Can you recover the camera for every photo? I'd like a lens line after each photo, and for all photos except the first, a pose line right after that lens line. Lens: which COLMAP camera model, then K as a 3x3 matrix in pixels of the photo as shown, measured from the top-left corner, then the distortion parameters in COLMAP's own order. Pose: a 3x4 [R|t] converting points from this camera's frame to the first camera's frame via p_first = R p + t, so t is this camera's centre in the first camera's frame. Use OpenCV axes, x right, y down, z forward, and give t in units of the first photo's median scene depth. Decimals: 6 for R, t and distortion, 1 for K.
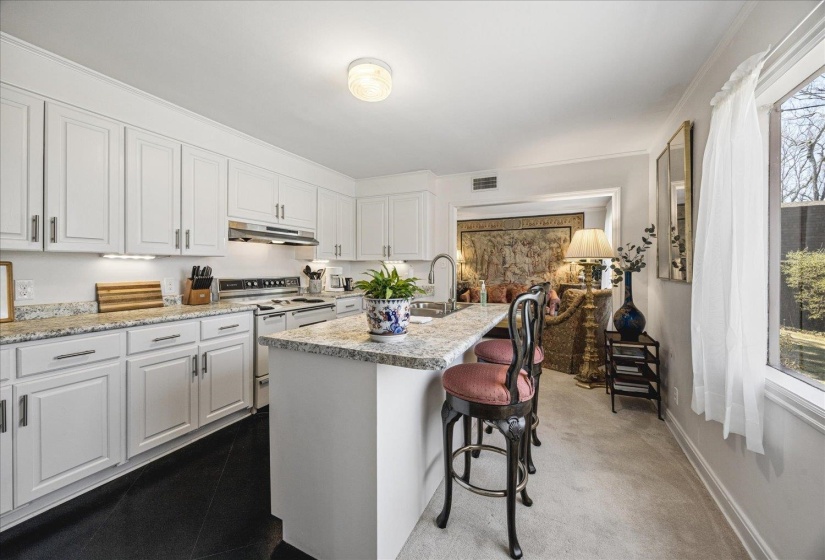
lens RADIAL K [[322.4, 0, 398.8], [0, 322.4, 270.2], [0, 0, 1]] dist [-0.001440, -0.000039]
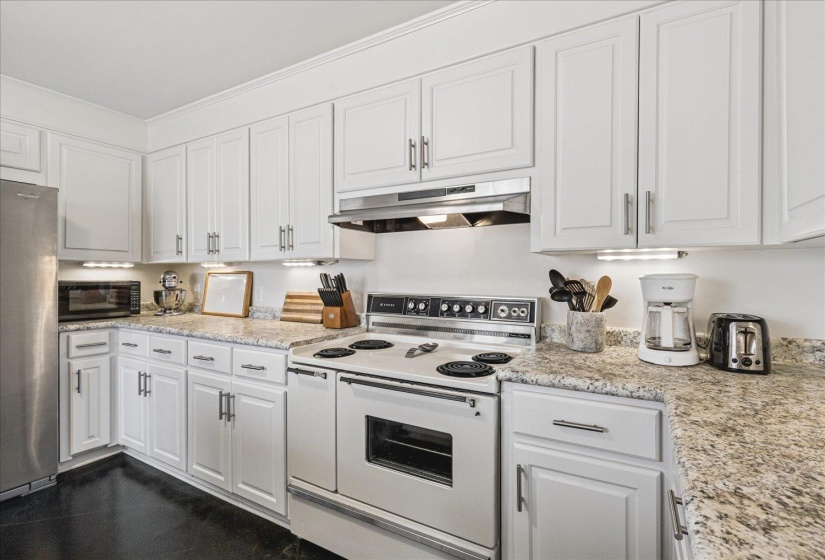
lens RADIAL K [[368.0, 0, 453.7], [0, 368.0, 278.6], [0, 0, 1]] dist [-0.005371, -0.000357]
pose [[0.007625, -0.002100, -0.999969, 0.186768], [-0.012592, 0.999918, -0.002195, -0.003328], [0.999892, 0.012608, 0.007597, 1.236076]]
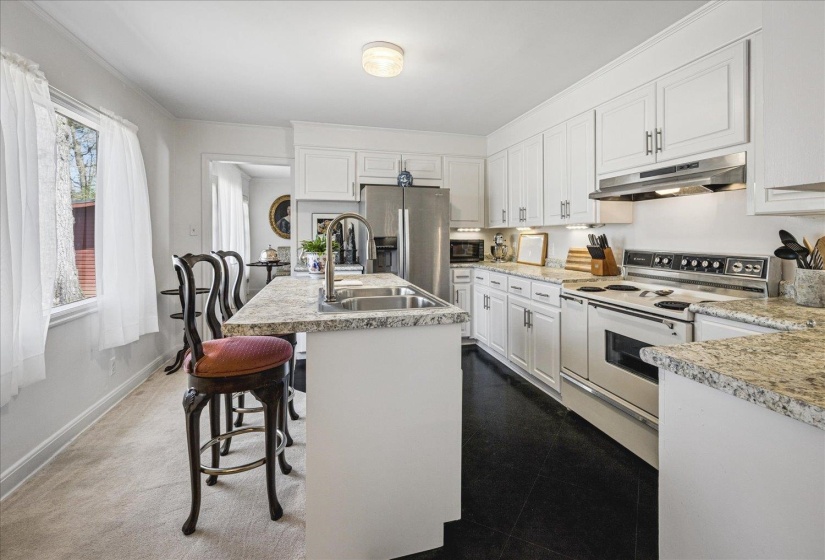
lens RADIAL K [[393.6, 0, 440.3], [0, 393.6, 236.6], [0, 0, 1]] dist [-0.001671, -0.000089]
pose [[-0.715740, -0.003832, -0.698356, 0.500386], [-0.009301, 0.999949, 0.004046, -0.006398], [0.698305, 0.009392, -0.715739, 1.471700]]
